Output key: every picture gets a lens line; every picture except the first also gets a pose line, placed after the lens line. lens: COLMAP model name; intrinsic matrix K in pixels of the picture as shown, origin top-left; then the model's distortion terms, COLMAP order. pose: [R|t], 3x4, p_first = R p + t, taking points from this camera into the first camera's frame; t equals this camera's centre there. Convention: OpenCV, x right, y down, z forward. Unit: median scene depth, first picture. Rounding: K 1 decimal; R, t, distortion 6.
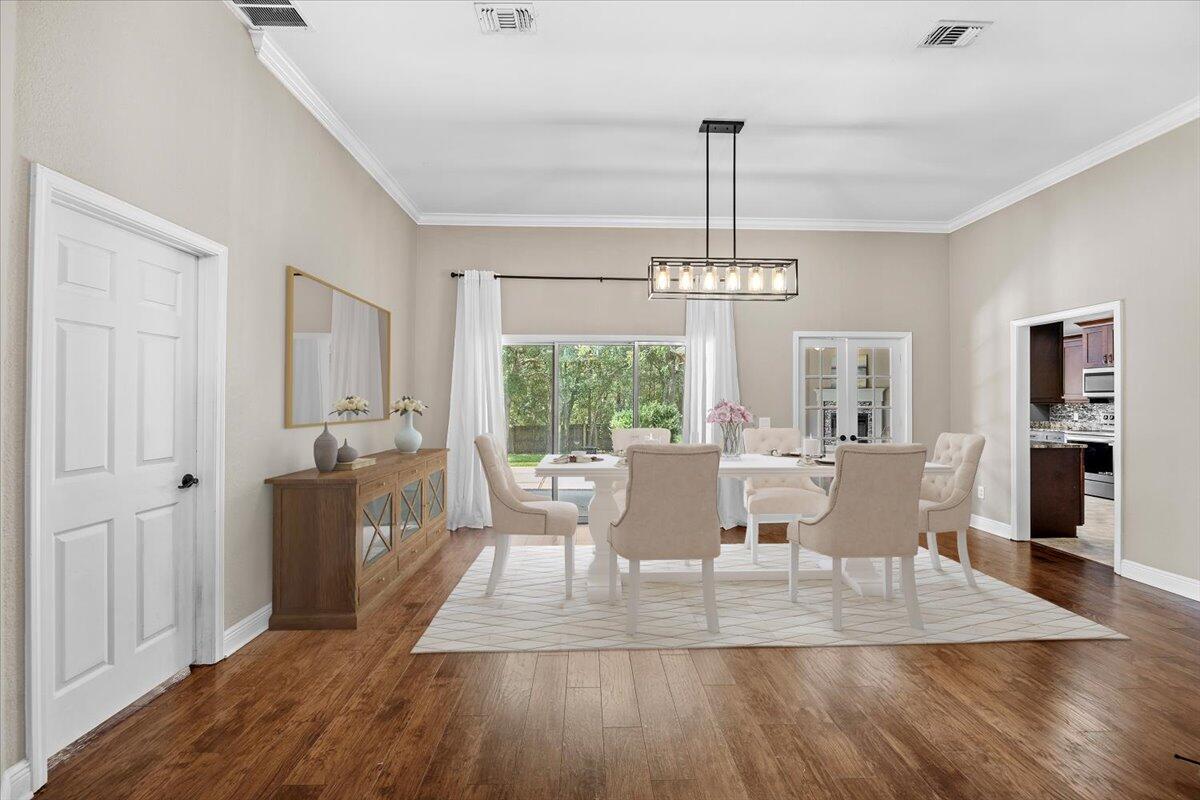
lens RADIAL K [[517.5, 0, 607.8], [0, 517.5, 406.6], [0, 0, 1]] dist [-0.016388, -0.000006]
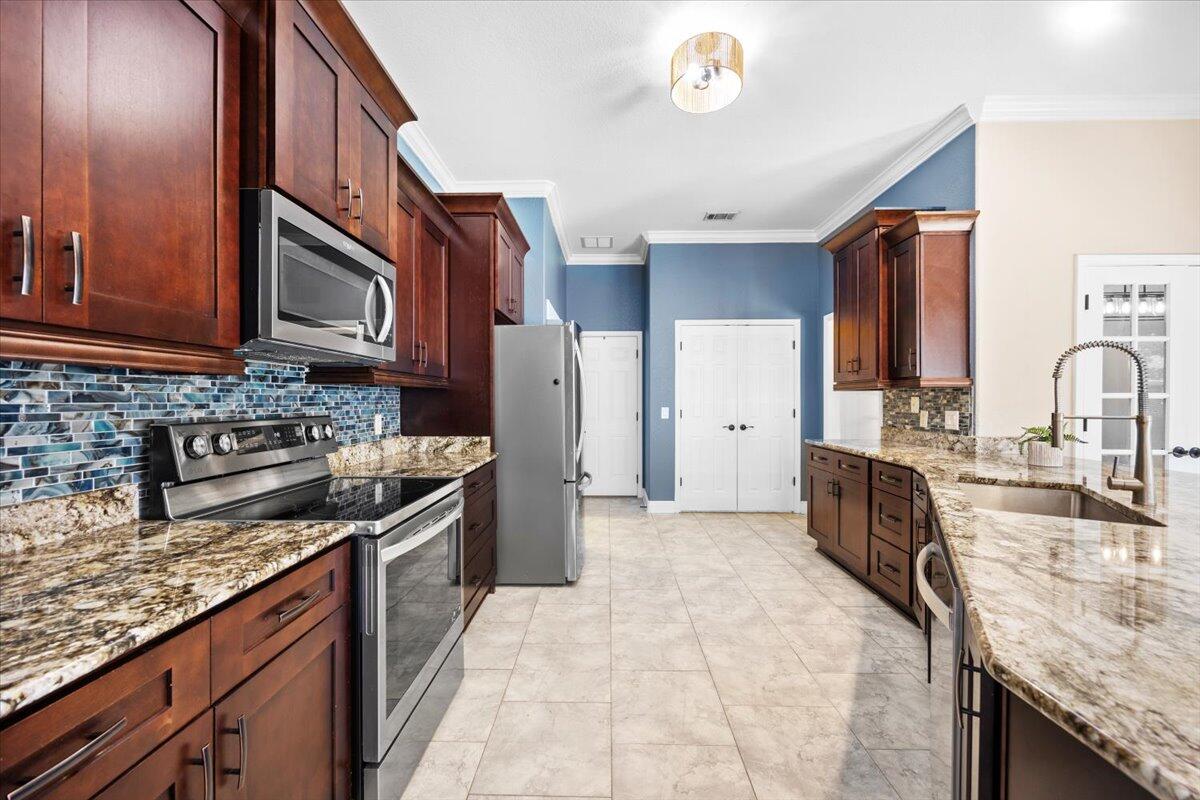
lens RADIAL K [[455.5, 0, 600.9], [0, 455.5, 400.9], [0, 0, 1]] dist [-0.003356, 0.000297]
pose [[-0.998215, -0.002604, 0.059669, 1.302511], [-0.002537, 0.999996, 0.001204, 0.004683], [-0.059672, 0.001050, -0.998218, 1.875332]]
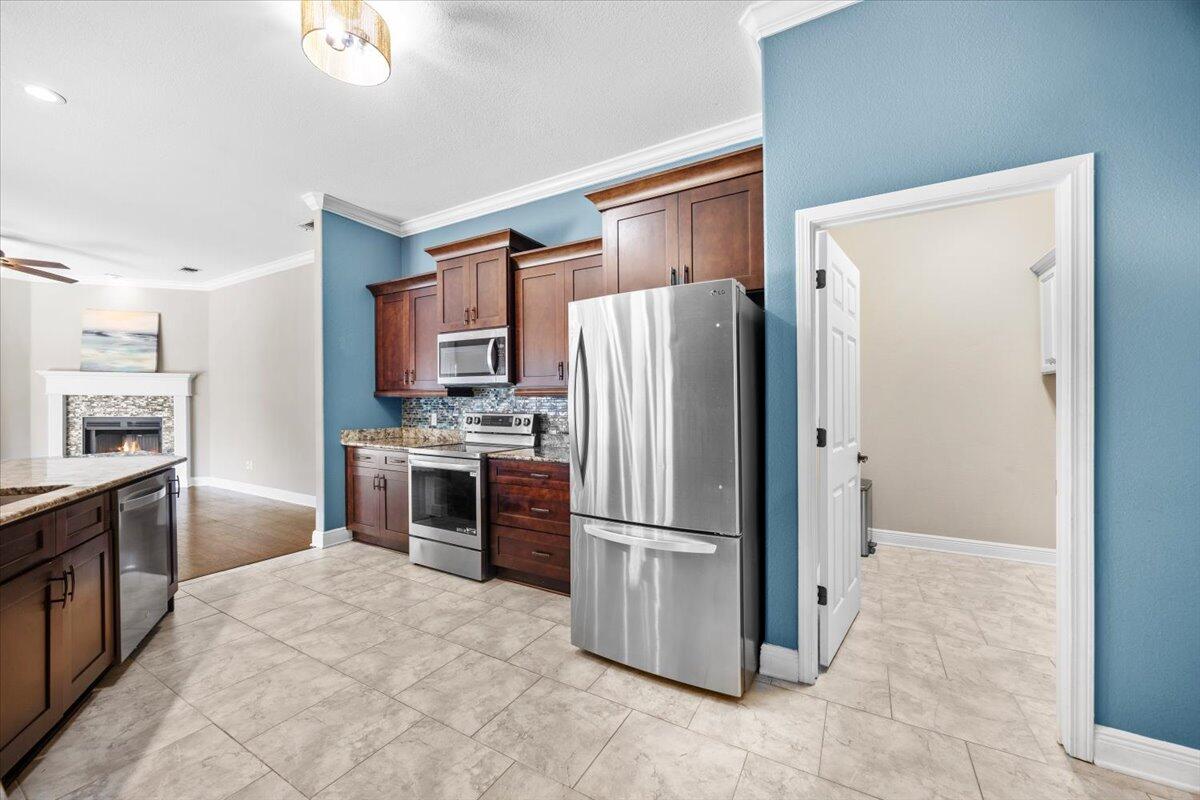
lens RADIAL K [[455.5, 0, 594.5], [0, 455.5, 409.5], [0, 0, 1]] dist [-0.003356, 0.000297]
pose [[0.537690, -0.014302, 0.843021, 0.983498], [0.006834, 0.999897, 0.012604, 0.004688], [-0.843115, -0.001016, 0.537732, 0.958127]]
